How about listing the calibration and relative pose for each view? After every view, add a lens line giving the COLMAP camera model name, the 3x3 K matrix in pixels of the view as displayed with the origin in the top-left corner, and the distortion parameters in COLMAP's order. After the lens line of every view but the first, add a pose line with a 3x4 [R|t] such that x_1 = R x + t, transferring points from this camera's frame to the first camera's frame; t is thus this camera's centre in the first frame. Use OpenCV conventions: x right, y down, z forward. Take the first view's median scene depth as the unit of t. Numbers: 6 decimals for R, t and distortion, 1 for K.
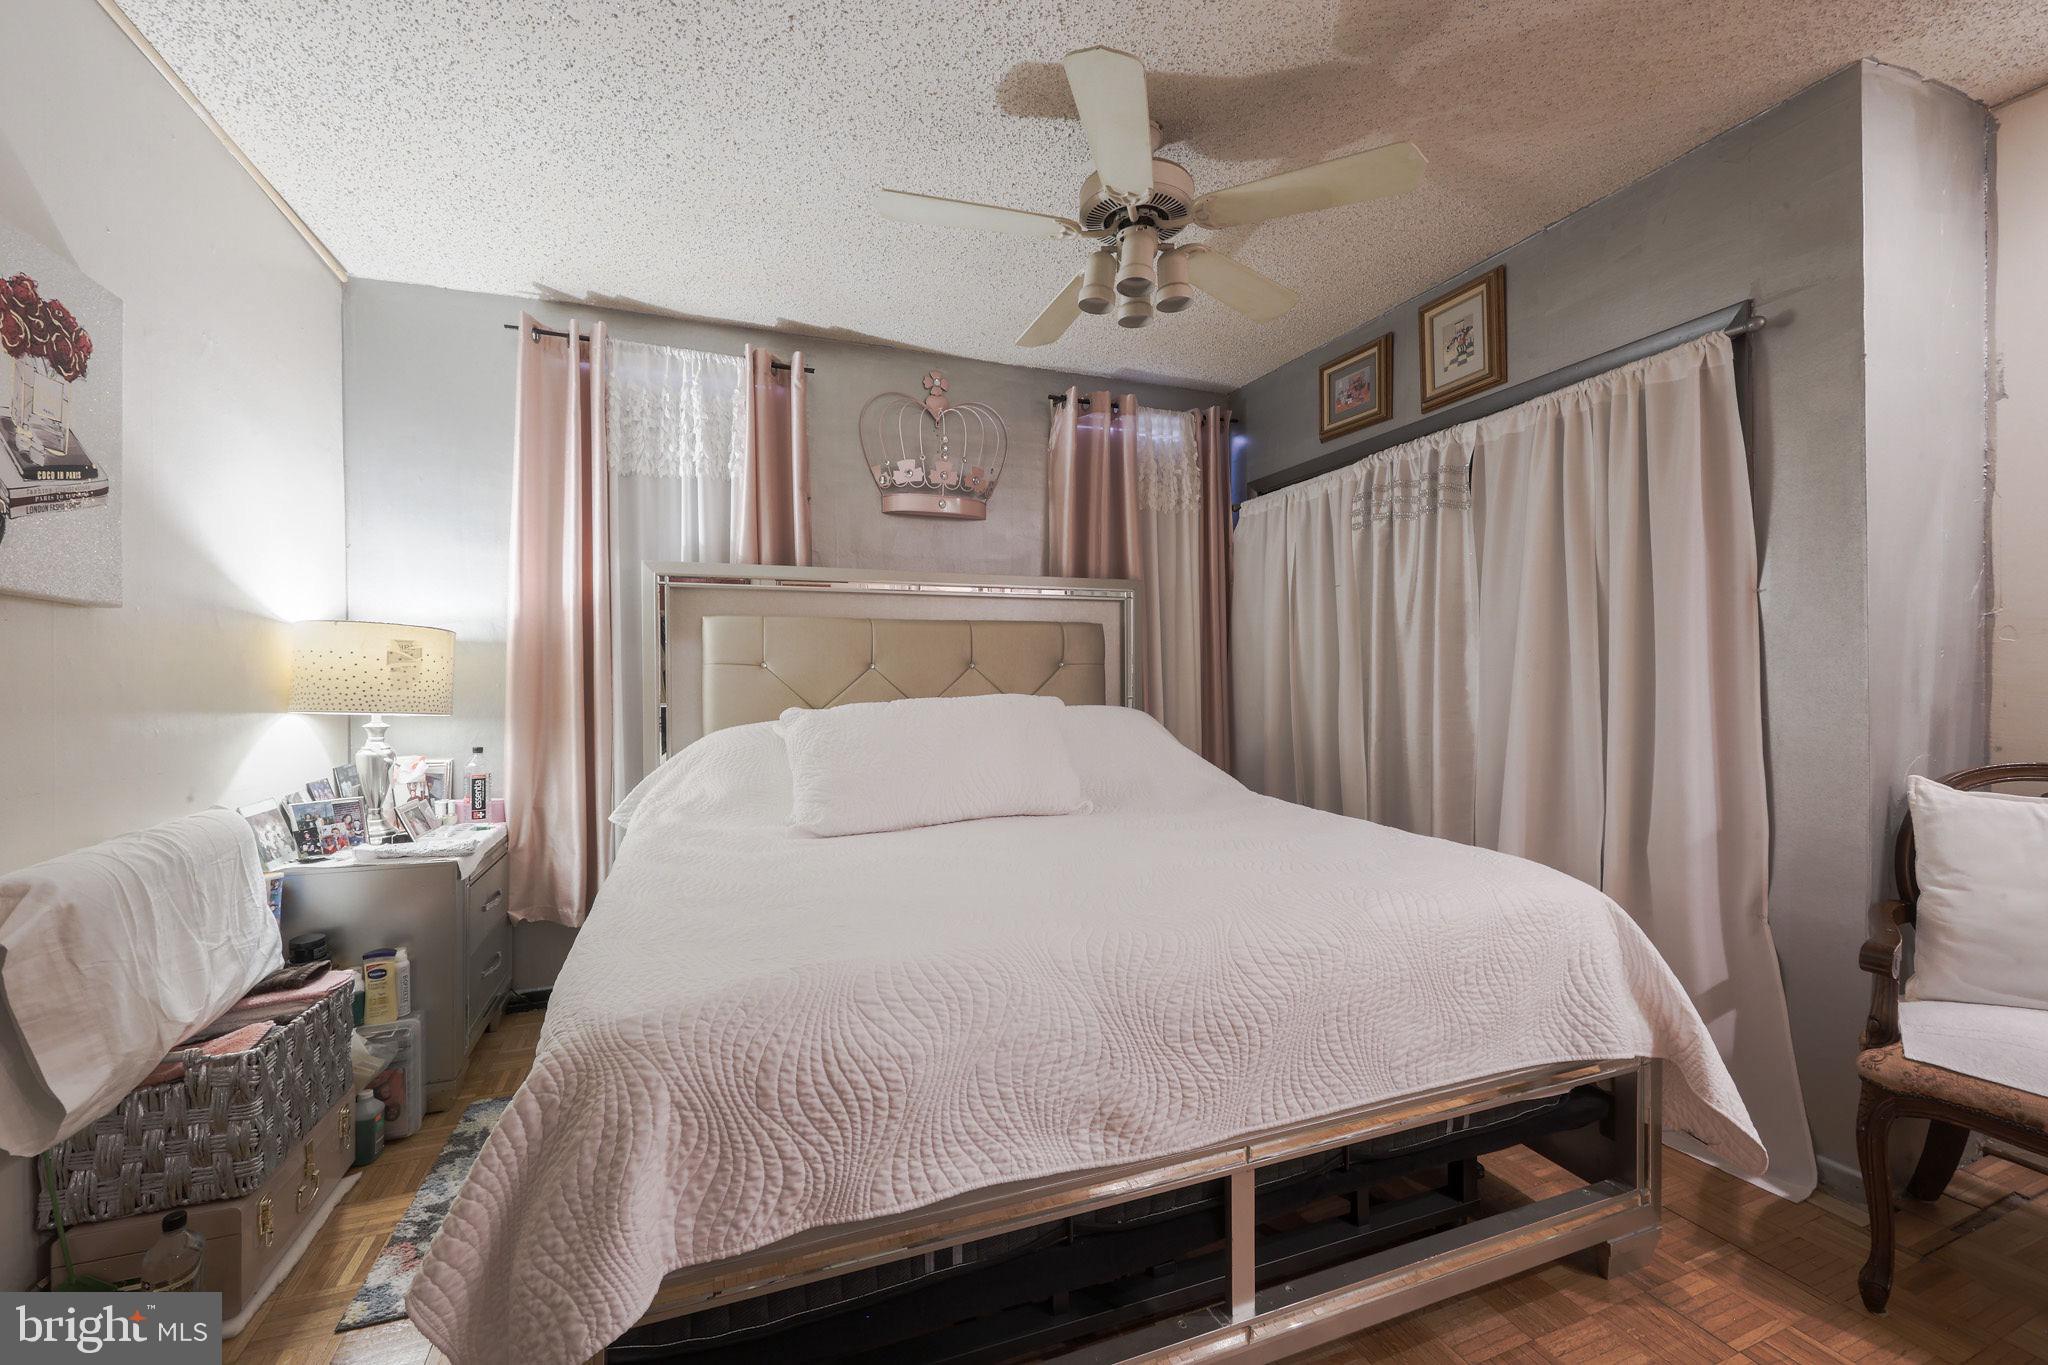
lens RADIAL K [[822.1, 0, 1016.1], [0, 822.1, 673.6], [0, 0, 1]] dist [-0.001528, 0.001086]
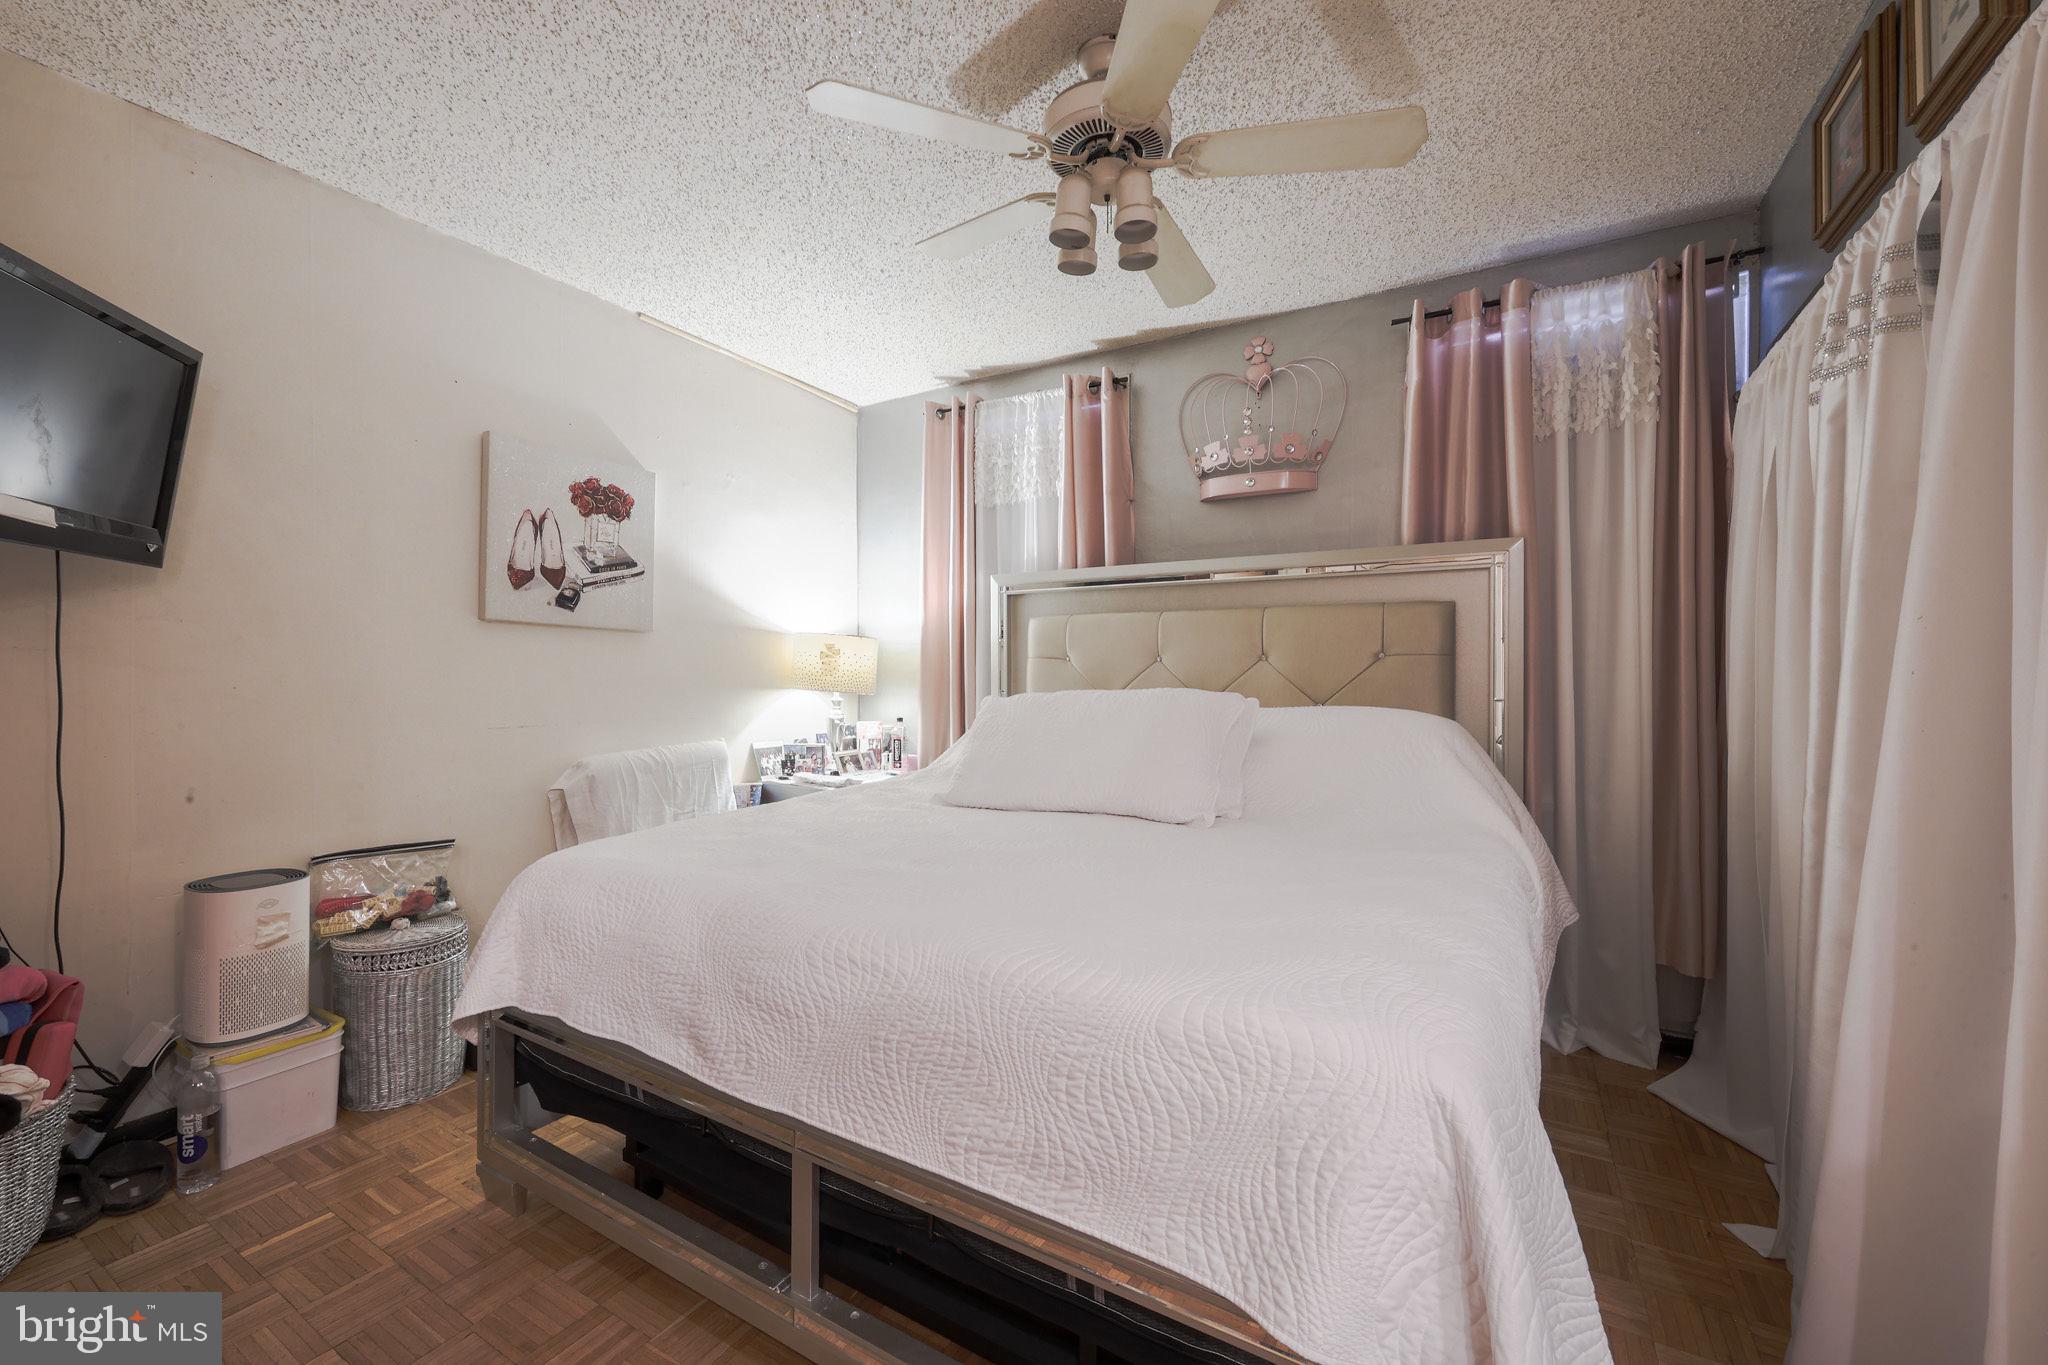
lens RADIAL K [[822.1, 0, 1016.9], [0, 822.1, 674.5], [0, 0, 1]] dist [-0.001528, 0.001086]
pose [[0.618990, 0.009600, -0.785341, 0.533188], [-0.002724, 0.999946, 0.010076, 0.000187], [0.785395, -0.004097, 0.618982, 0.253668]]
